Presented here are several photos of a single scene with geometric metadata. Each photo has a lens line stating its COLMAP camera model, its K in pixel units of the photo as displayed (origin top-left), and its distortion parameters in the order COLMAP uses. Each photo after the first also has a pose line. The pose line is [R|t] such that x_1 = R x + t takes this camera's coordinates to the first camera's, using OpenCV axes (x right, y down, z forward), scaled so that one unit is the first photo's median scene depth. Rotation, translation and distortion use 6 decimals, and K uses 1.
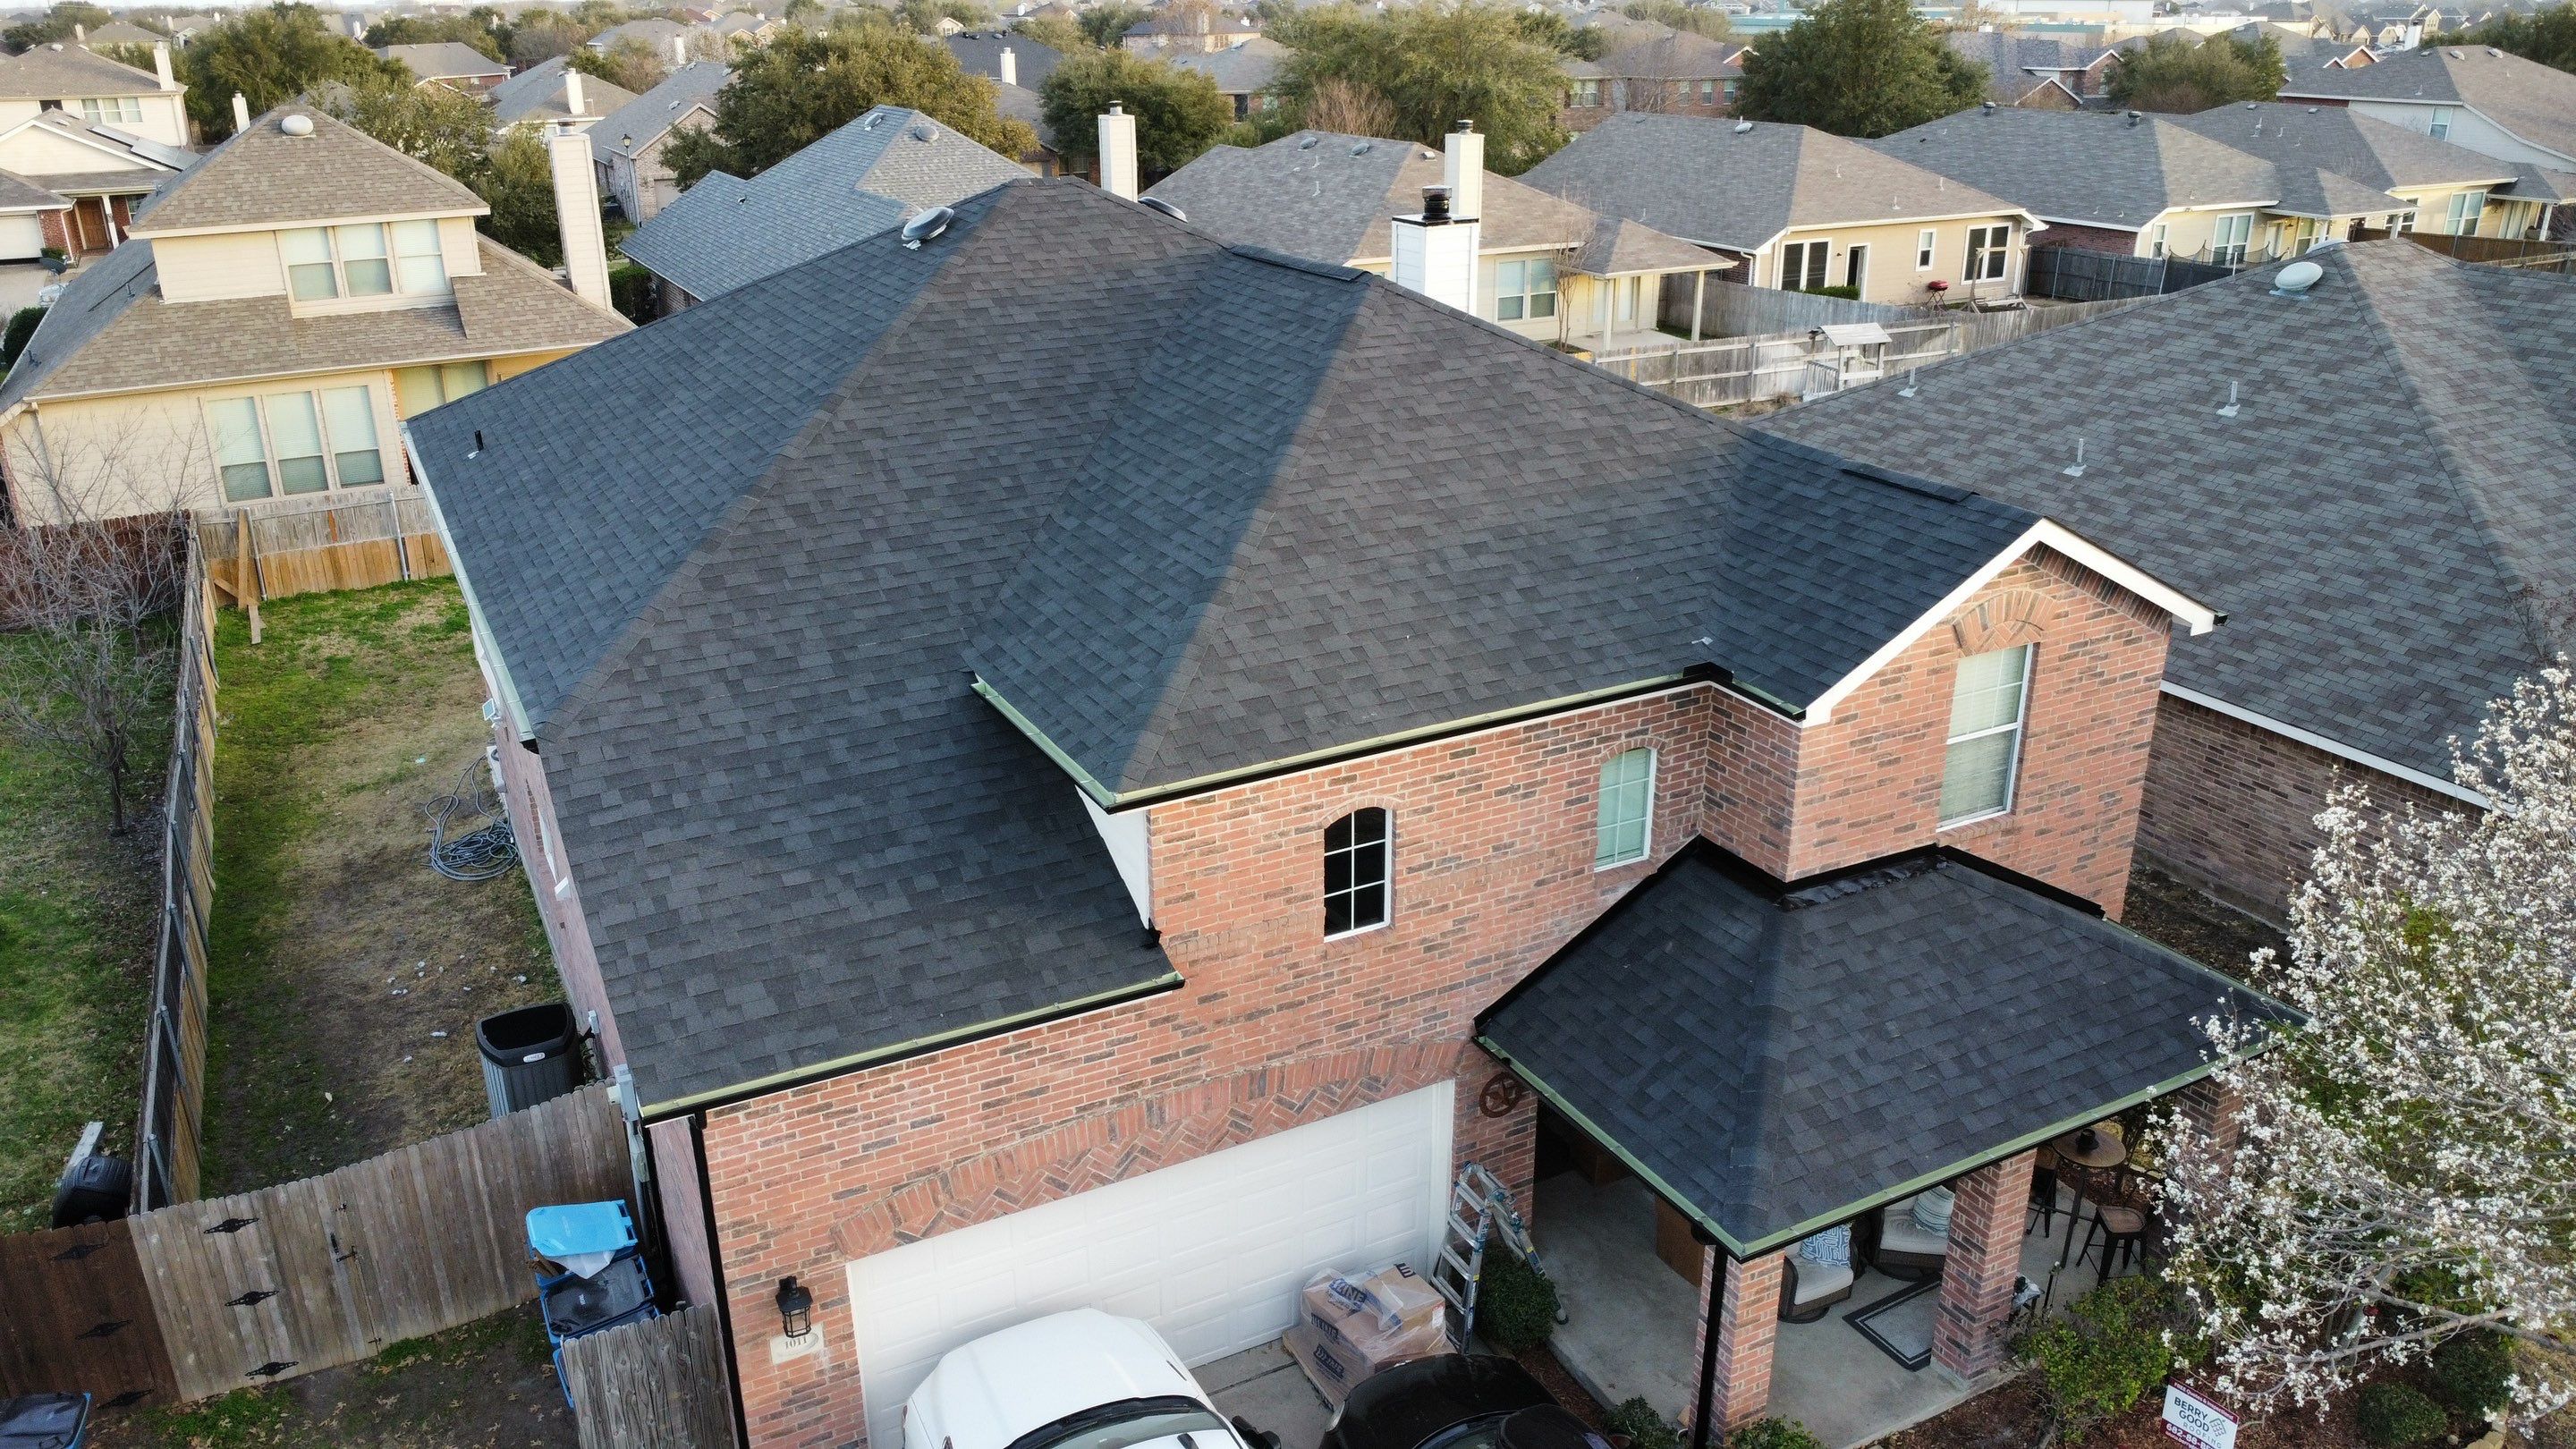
lens RADIAL K [[1874.1, 0, 1278.0], [0, 1874.1, 723.7], [0, 0, 1]] dist [-0.027949, -0.008755]
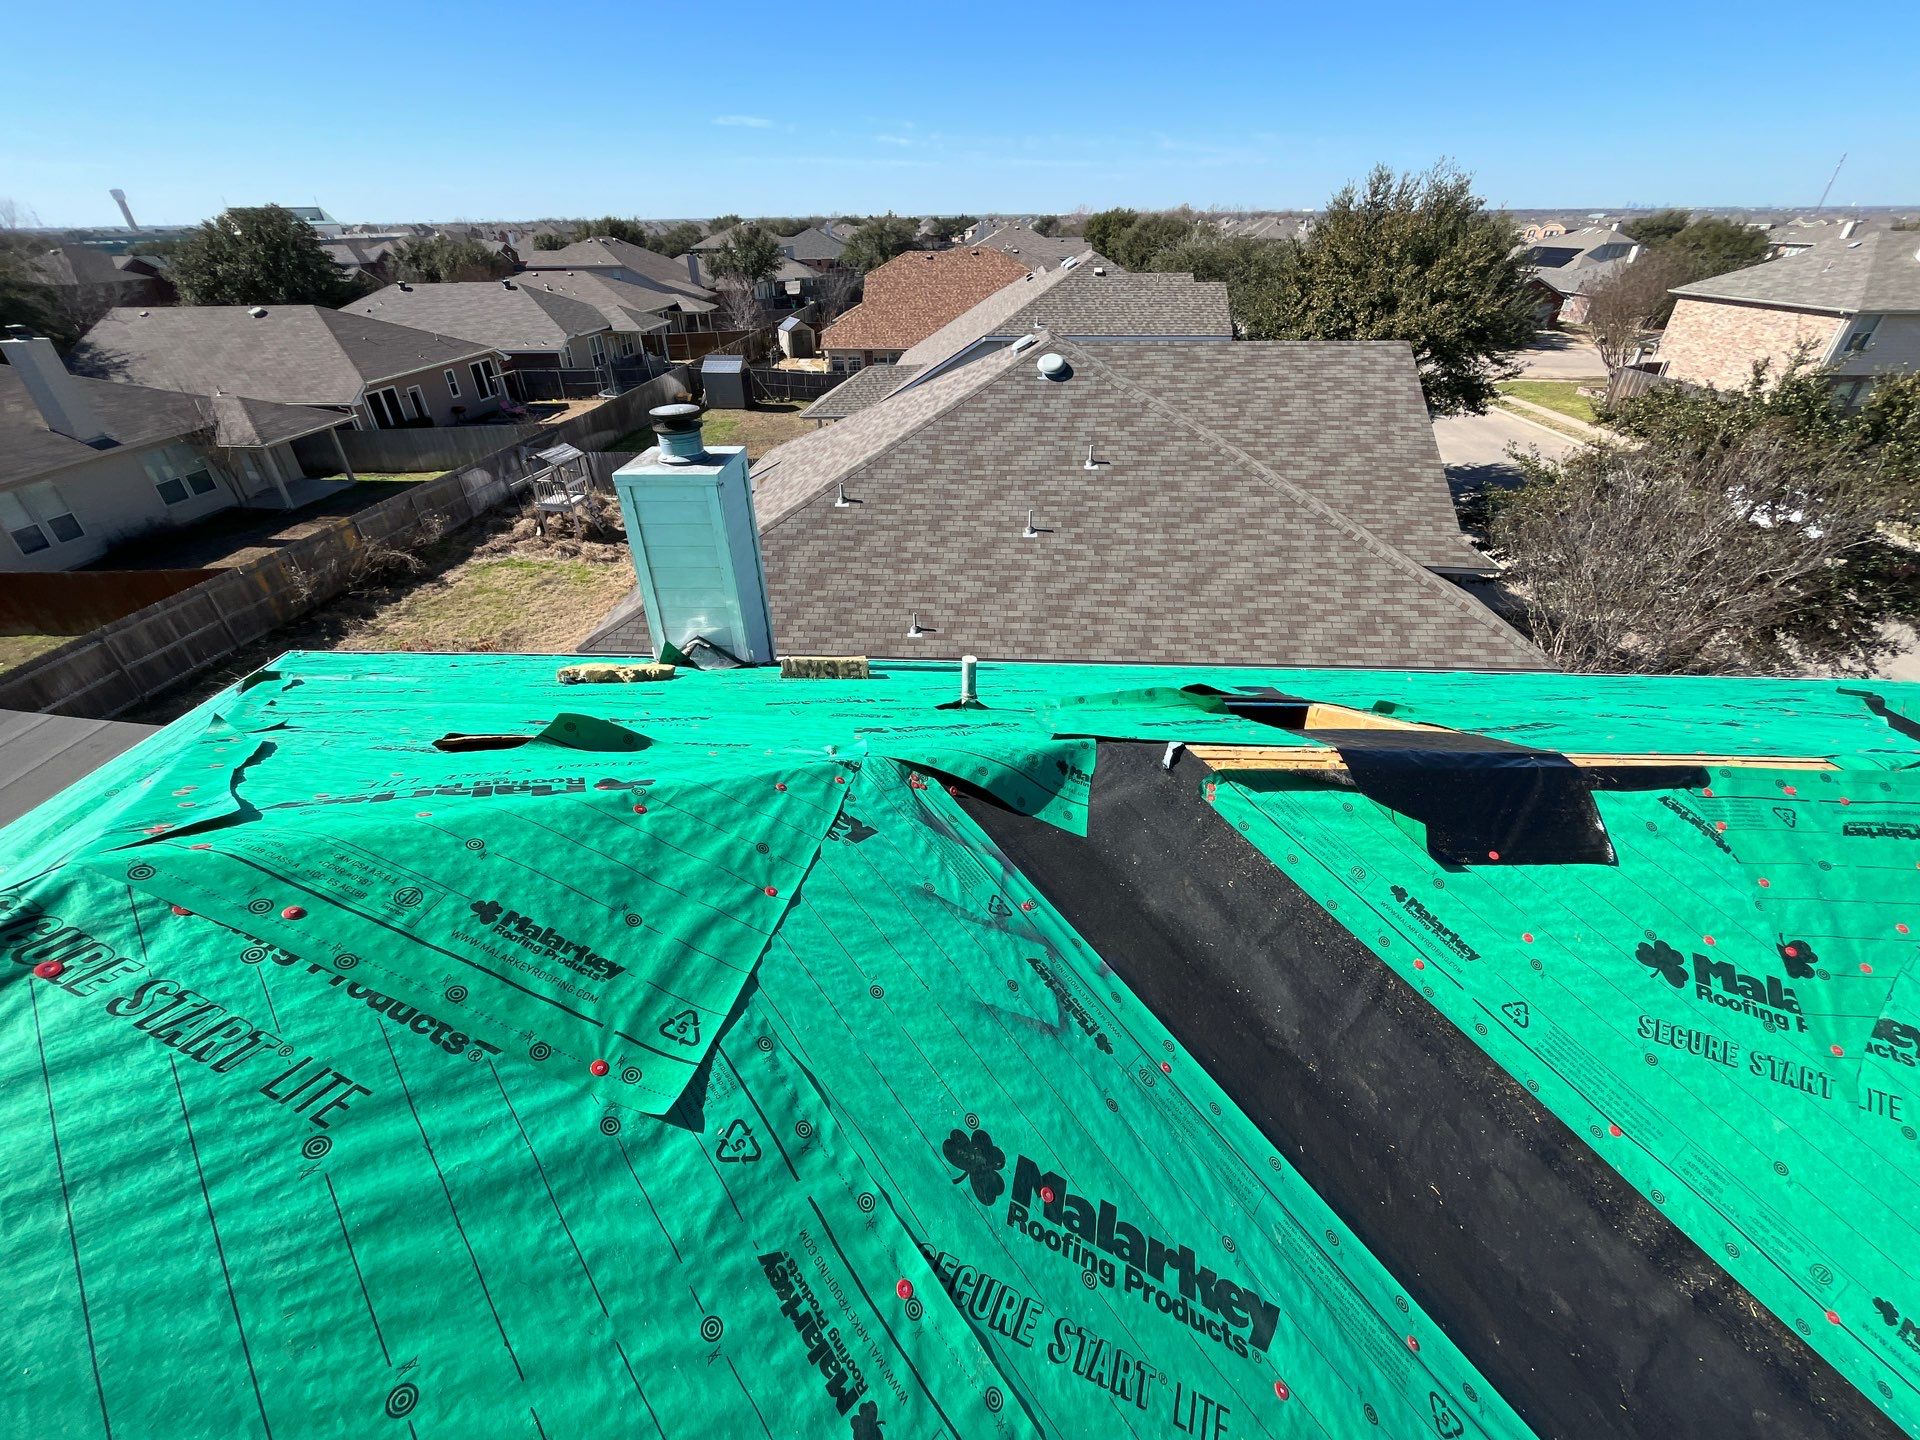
lens RADIAL K [[772.6, 0, 950.2], [0, 772.6, 716.3], [0, 0, 1]] dist [-0.006206, 0.000137]
pose [[0.512982, -0.462897, 0.722894, -0.139434], [0.316726, 0.884789, 0.341809, -0.389475], [-0.797831, 0.053618, 0.600492, 1.196584]]
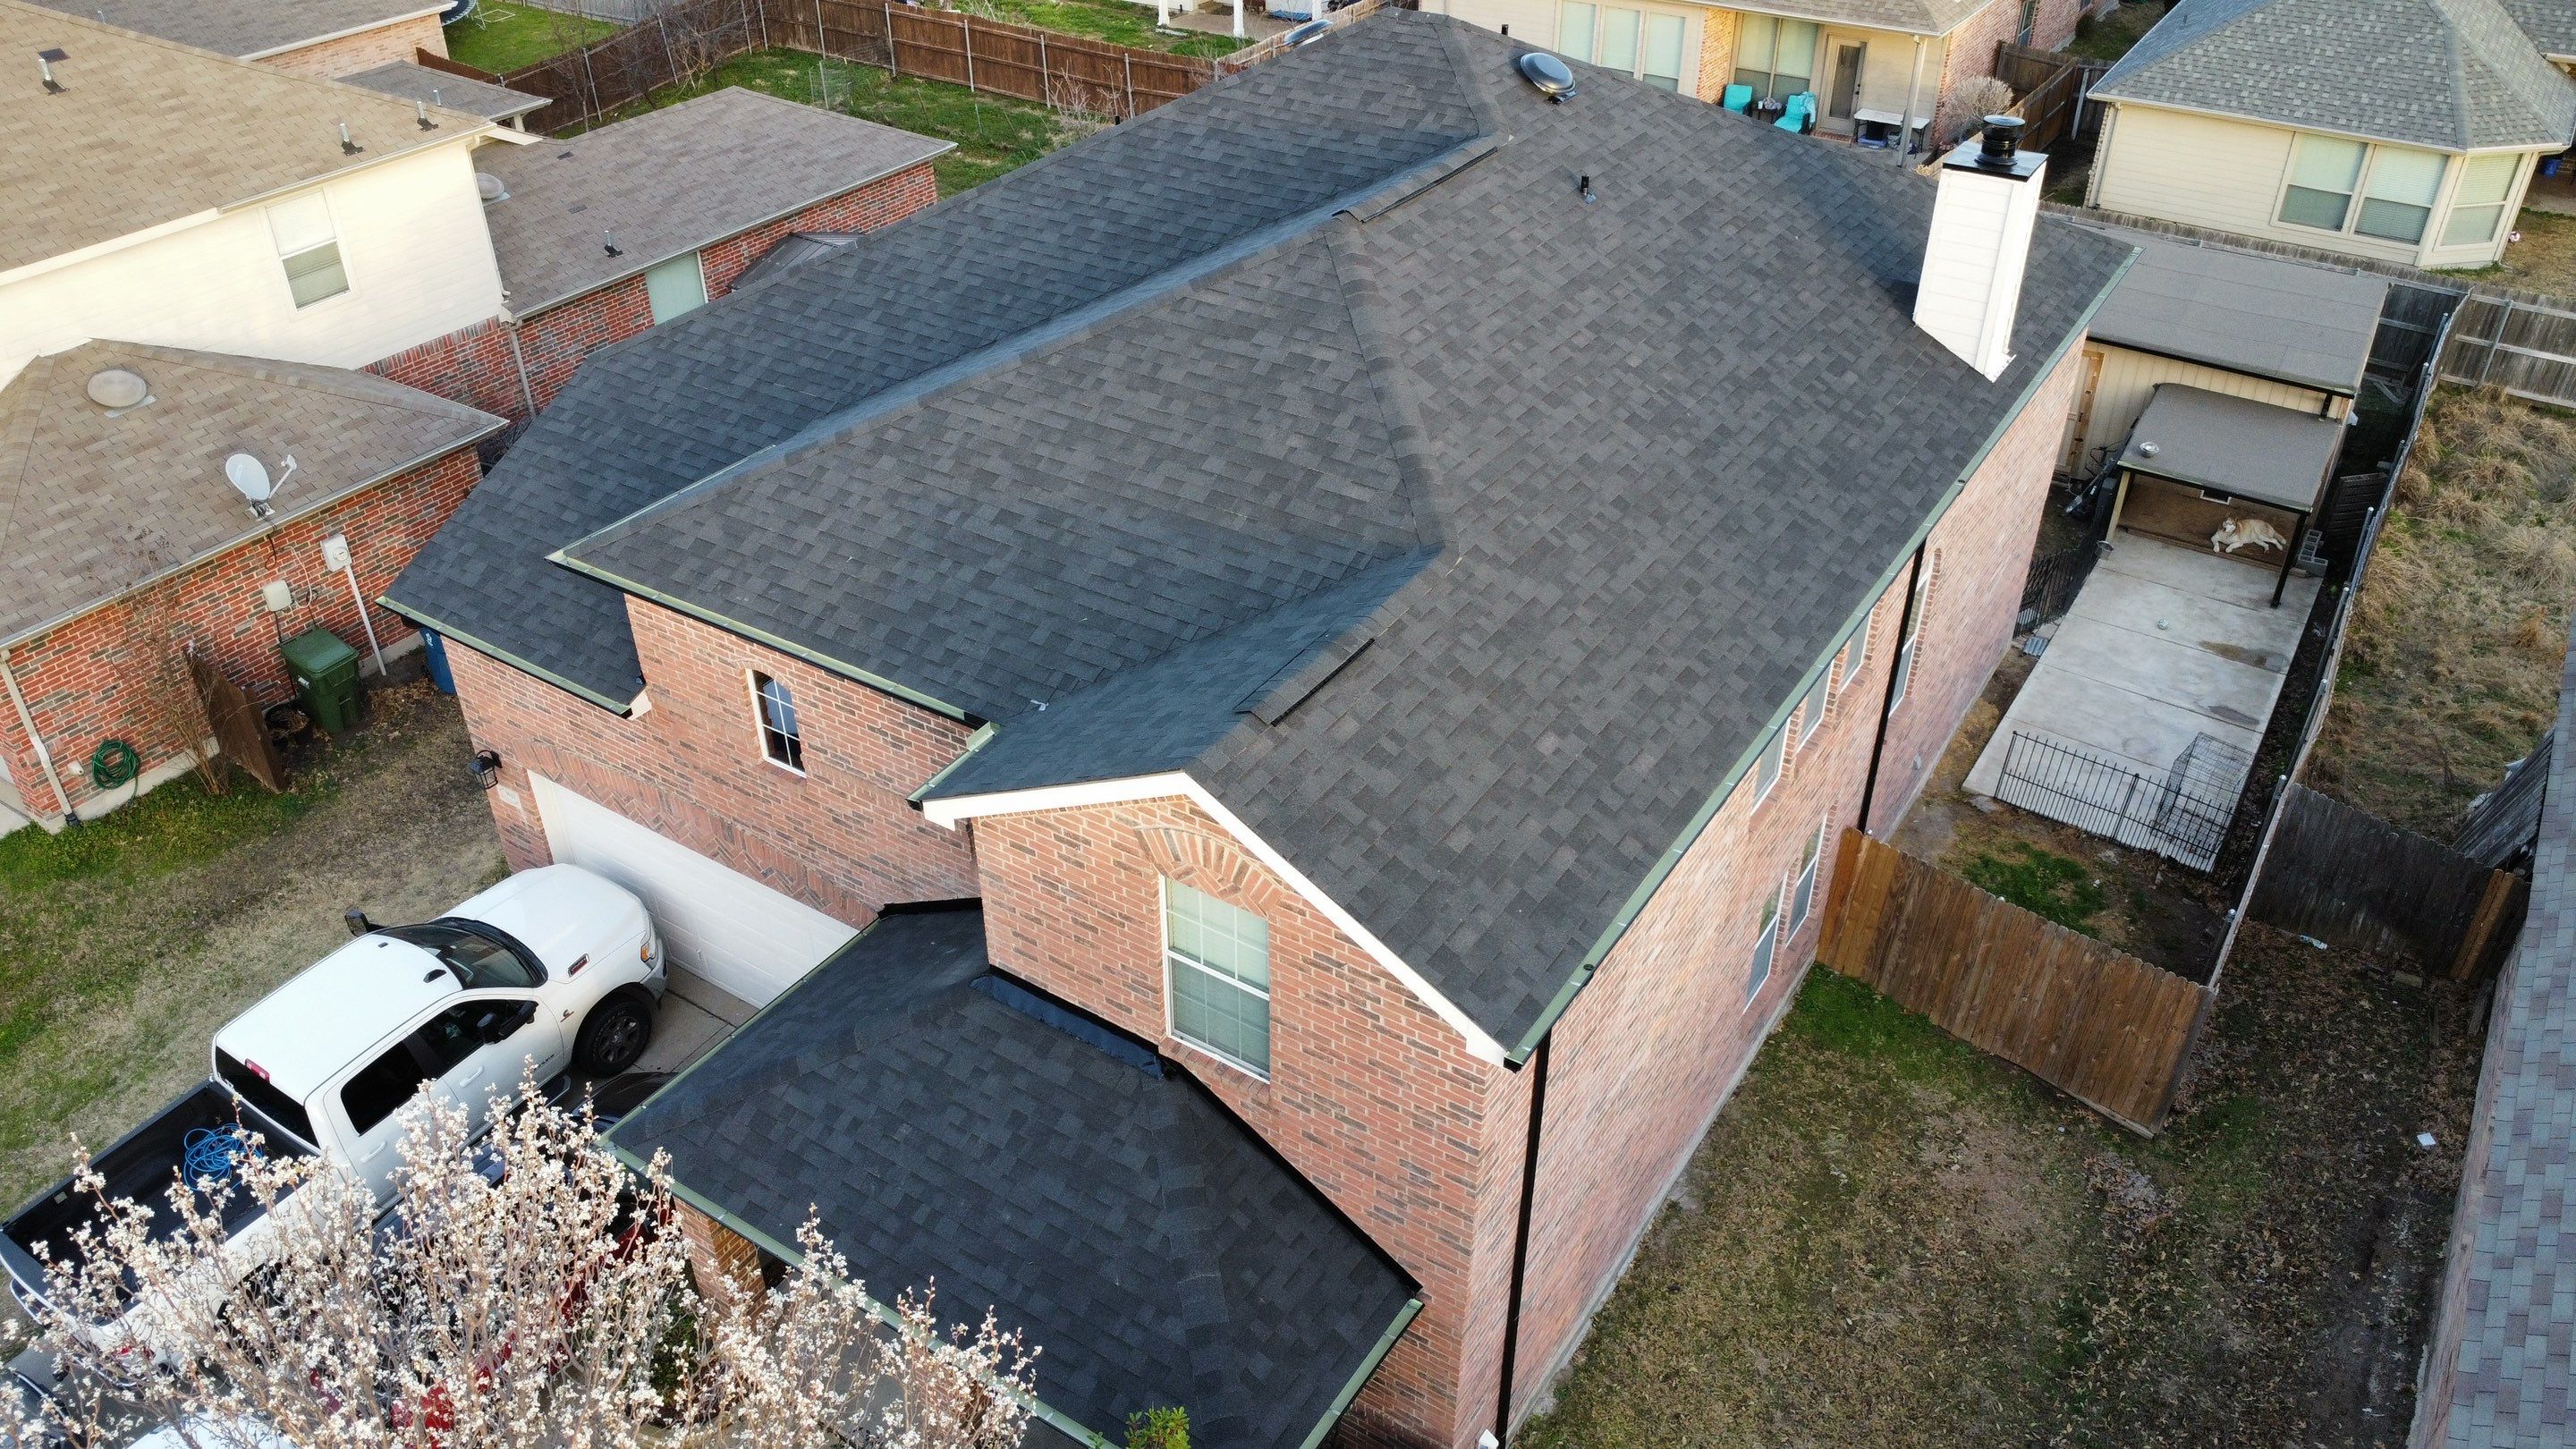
lens RADIAL K [[1874.1, 0, 1278.0], [0, 1874.1, 723.7], [0, 0, 1]] dist [-0.027949, -0.008755]
pose [[0.487097, 0.495292, -0.719320, 0.913223], [-0.319143, 0.867620, 0.381293, -0.409033], [0.812948, 0.043839, 0.580684, 0.518750]]
